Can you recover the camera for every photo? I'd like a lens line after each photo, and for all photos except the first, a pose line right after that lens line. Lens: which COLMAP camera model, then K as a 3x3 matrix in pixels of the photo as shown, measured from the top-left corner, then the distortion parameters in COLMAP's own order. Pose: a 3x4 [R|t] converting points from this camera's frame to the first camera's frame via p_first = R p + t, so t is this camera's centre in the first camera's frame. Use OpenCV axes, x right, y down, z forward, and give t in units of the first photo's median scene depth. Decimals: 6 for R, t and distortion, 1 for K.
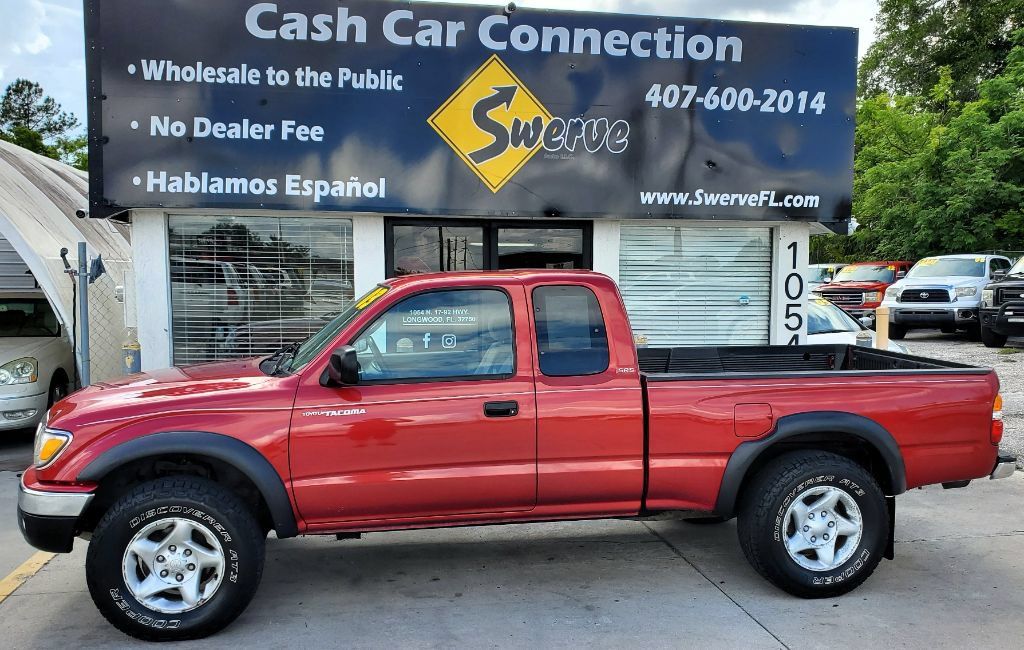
lens RADIAL K [[904.2, 0, 524.6], [0, 904.2, 346.9], [0, 0, 1]] dist [0.075176, -0.214910]
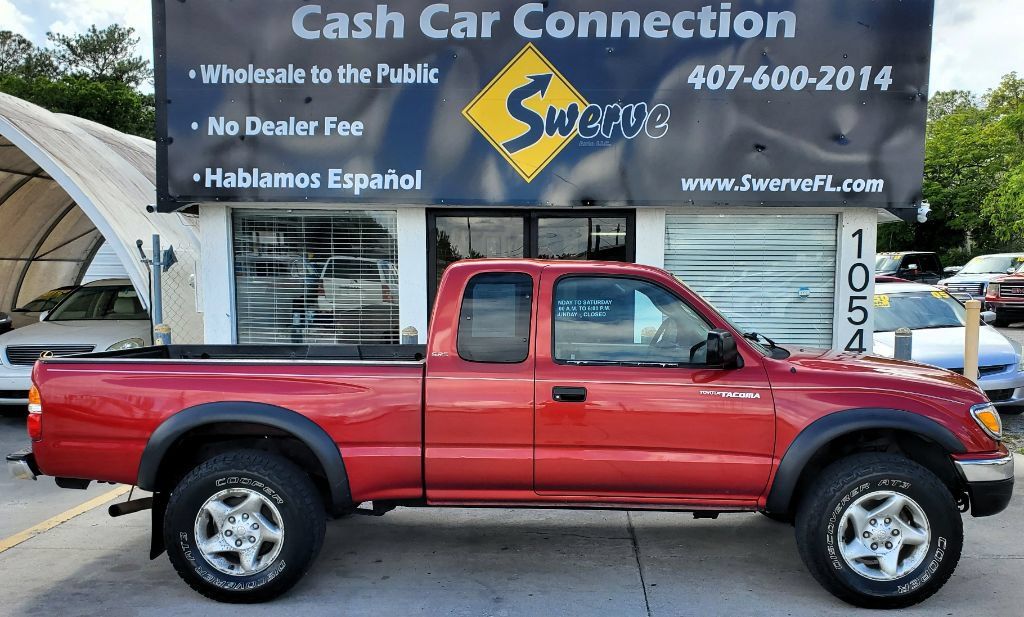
lens RADIAL K [[891.0, 0, 534.9], [0, 891.0, 357.2], [0, 0, 1]] dist [0.073509, -0.219424]
pose [[0.976975, 0.023250, -0.212082, 0.192734], [-0.018151, 0.999498, 0.025958, -0.003065], [0.212579, -0.021511, 0.976907, 0.035117]]
